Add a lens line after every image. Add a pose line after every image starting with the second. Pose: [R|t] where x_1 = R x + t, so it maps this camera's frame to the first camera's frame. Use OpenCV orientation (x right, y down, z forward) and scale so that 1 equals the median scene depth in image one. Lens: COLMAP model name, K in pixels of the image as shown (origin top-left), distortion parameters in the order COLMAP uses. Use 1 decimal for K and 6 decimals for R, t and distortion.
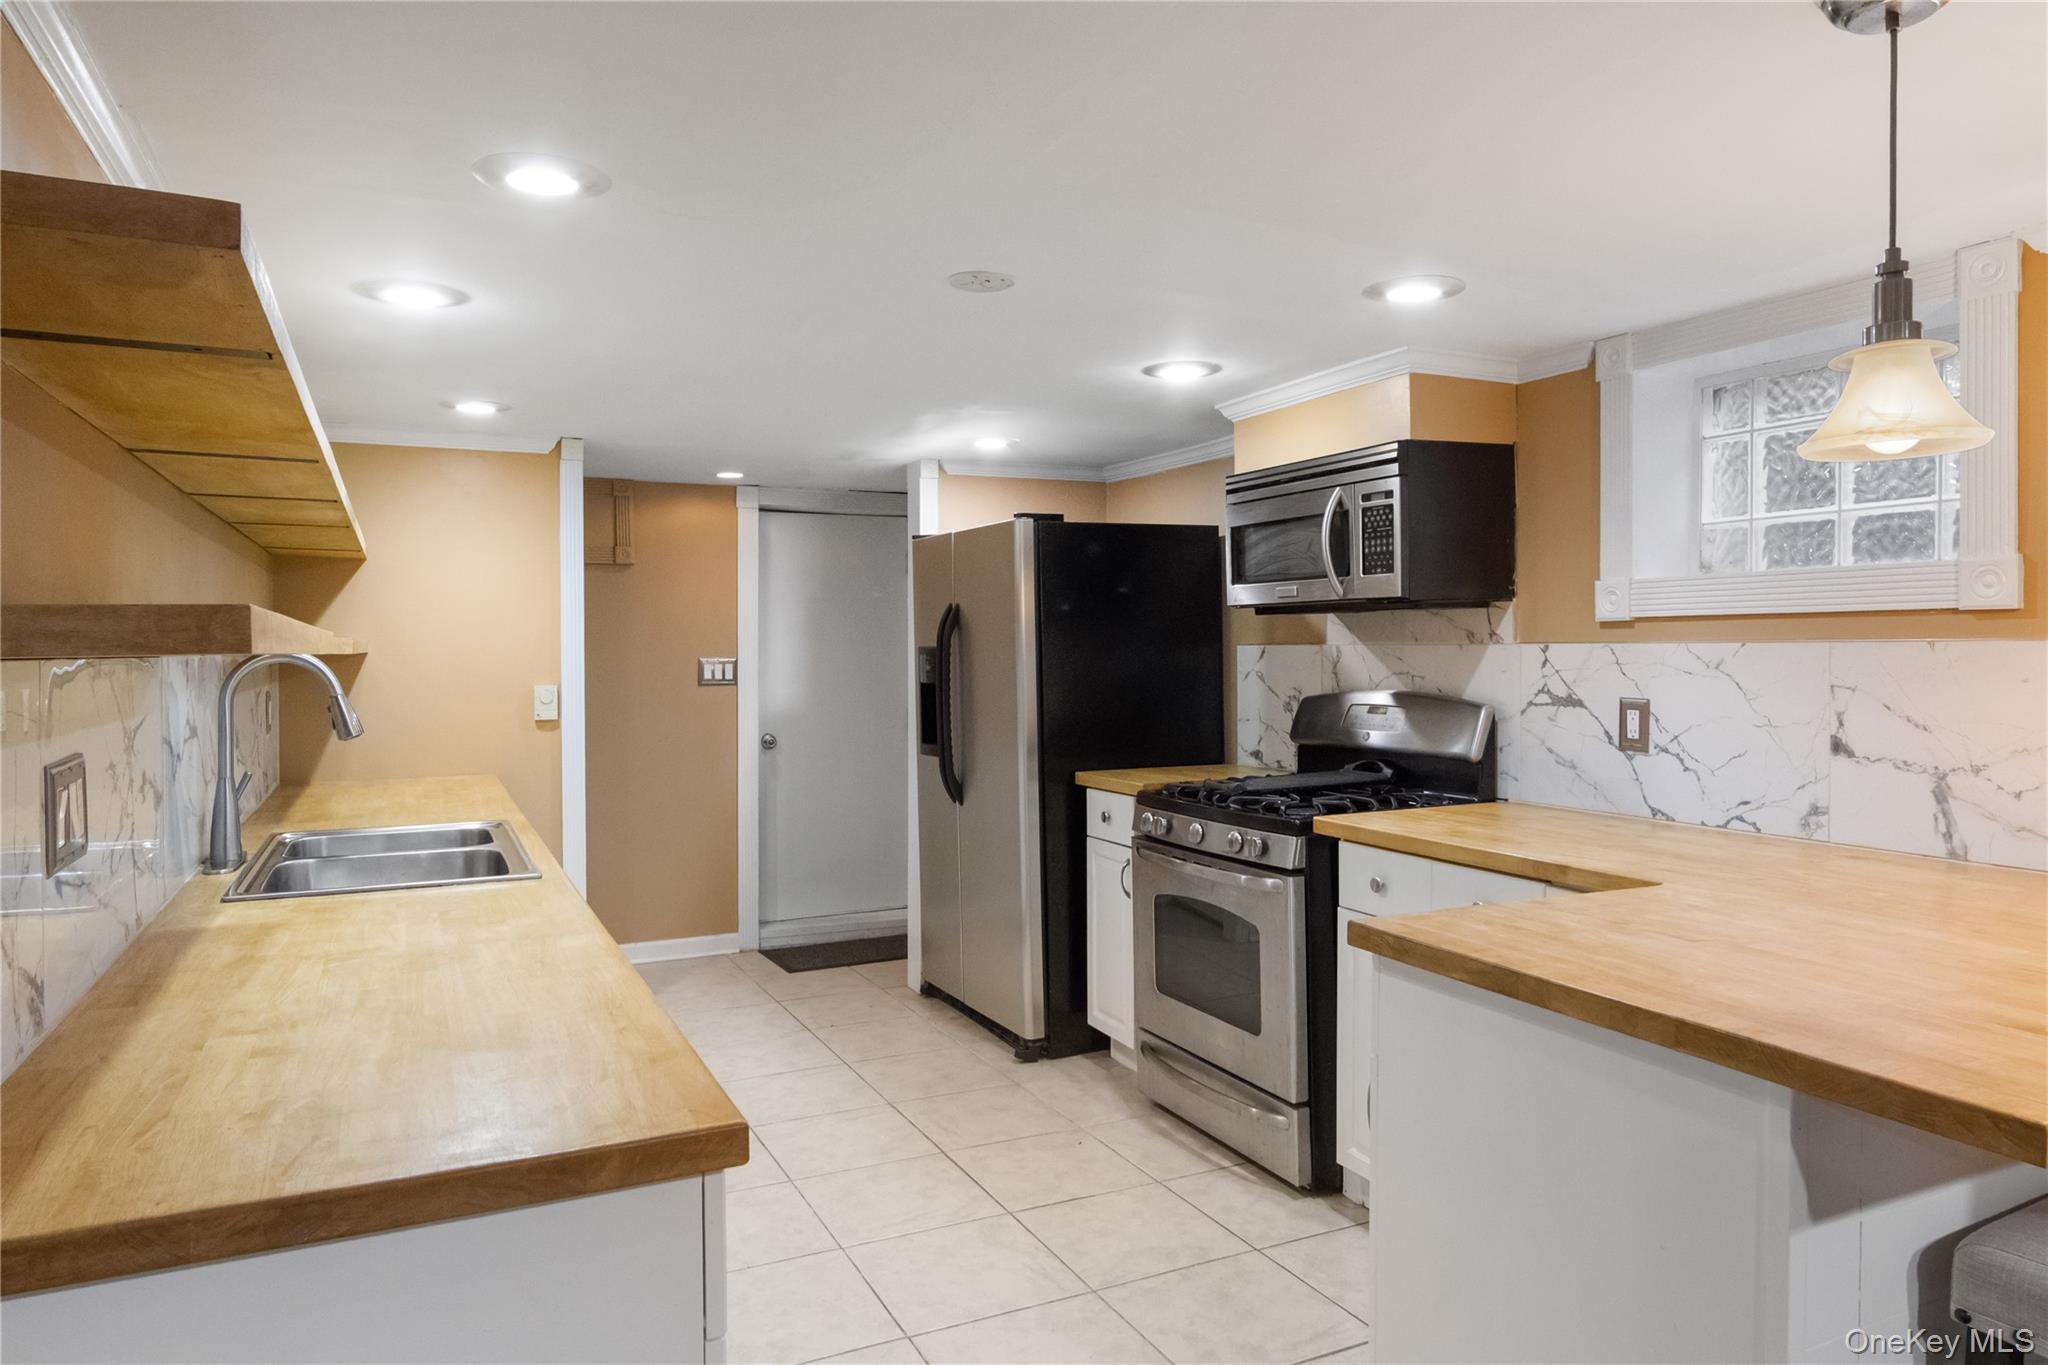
lens RADIAL K [[1320.5, 0, 1029.9], [0, 1320.5, 642.6], [0, 0, 1]] dist [-0.000806, 0.001031]
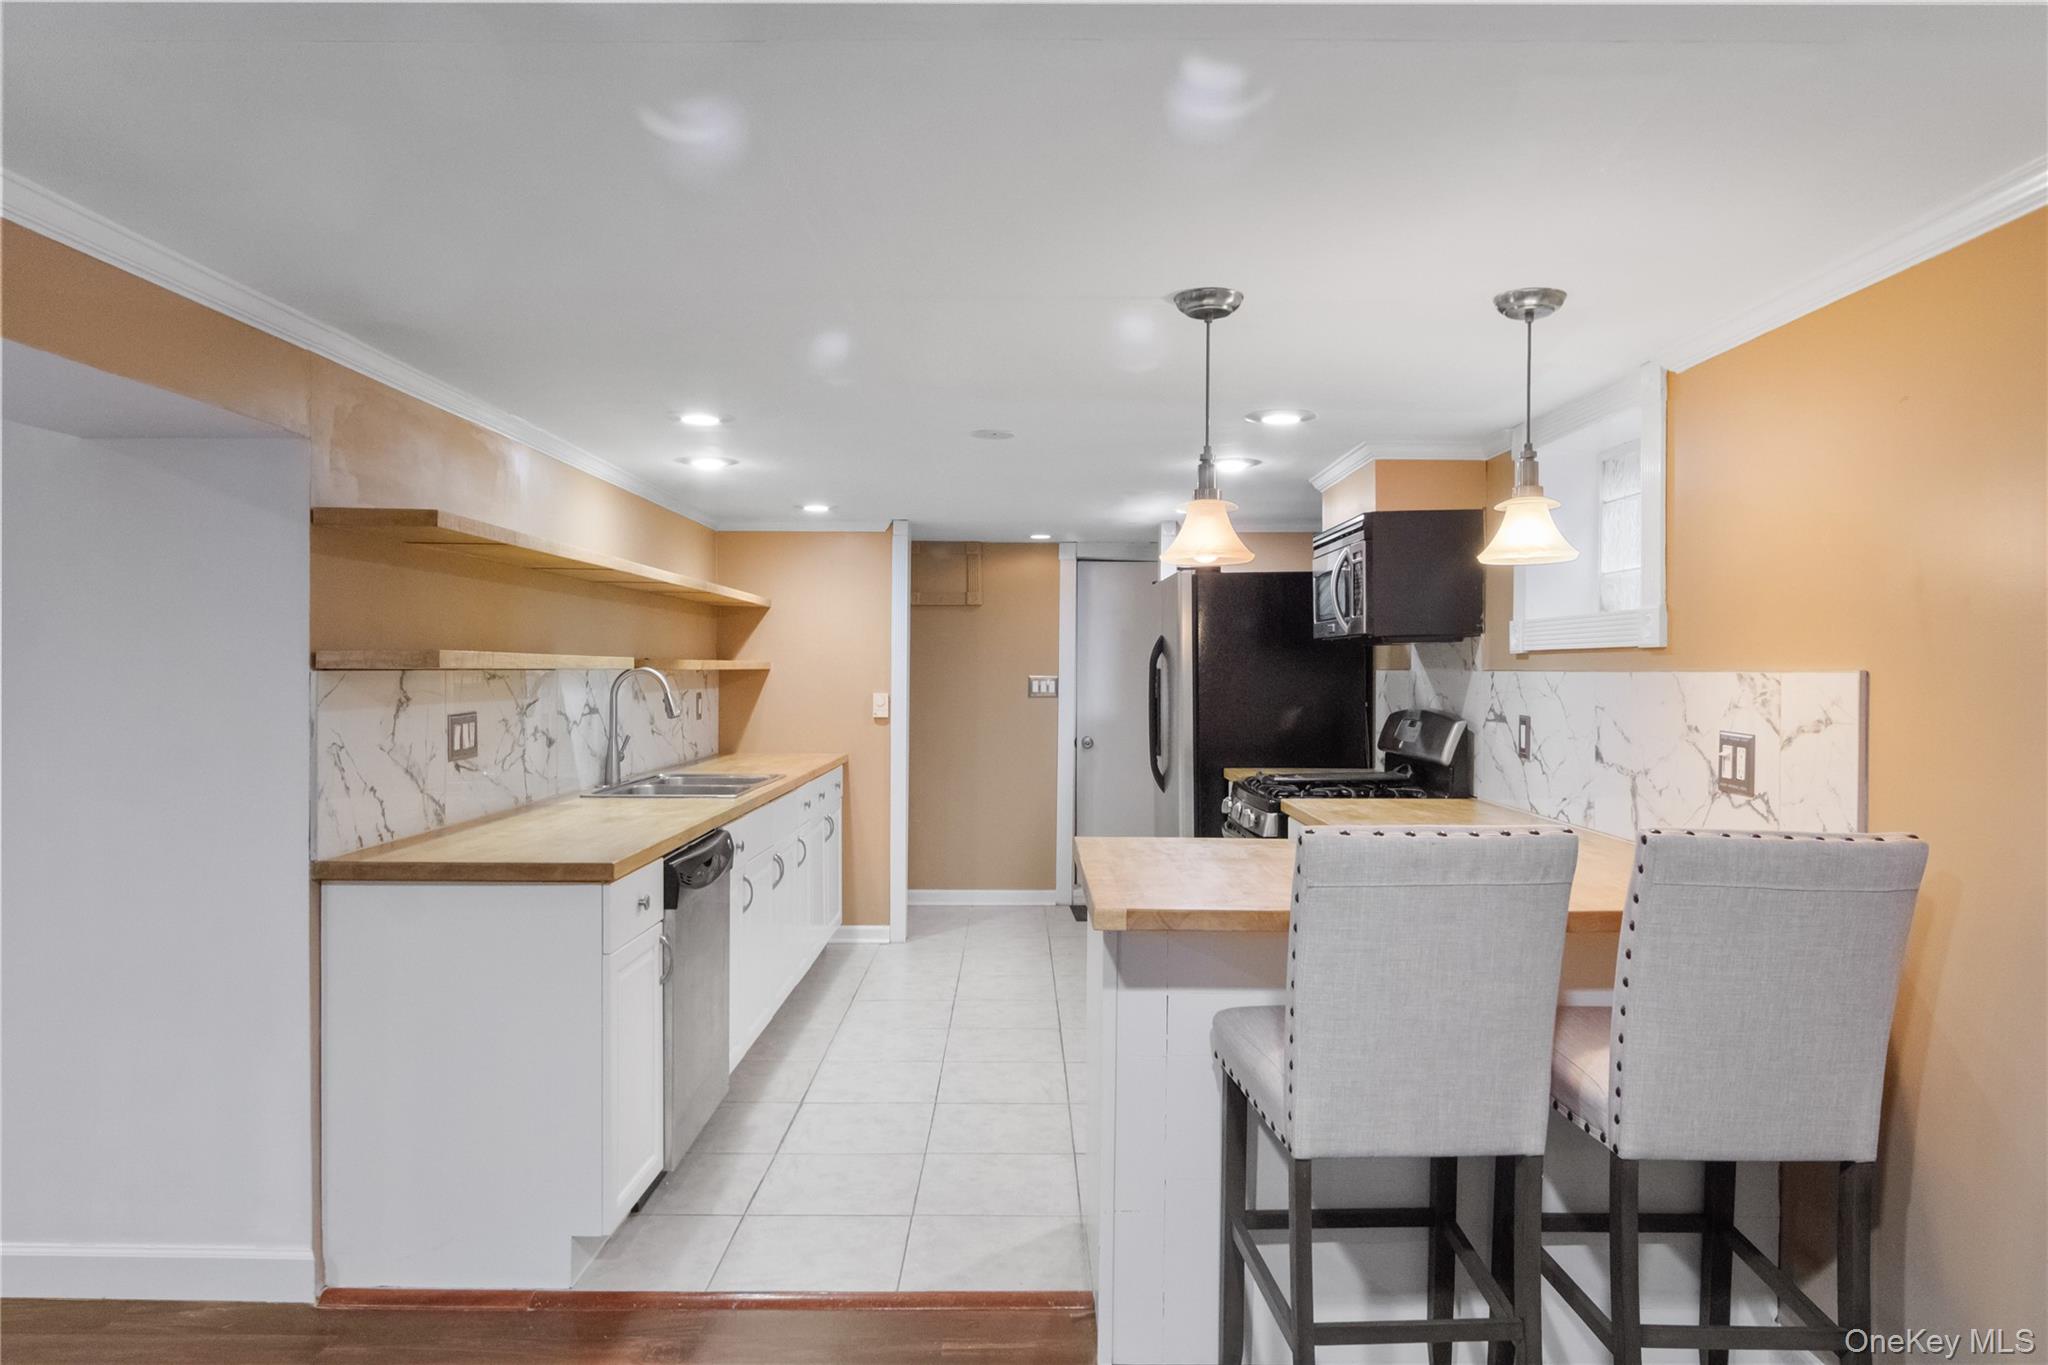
lens RADIAL K [[1320.5, 0, 1029.9], [0, 1320.5, 642.6], [0, 0, 1]] dist [-0.000806, 0.001031]
pose [[0.903748, 0.001798, -0.428062, 0.527849], [-0.008735, 0.999860, -0.014242, -0.004728], [0.427977, 0.016610, 0.903637, -0.303403]]
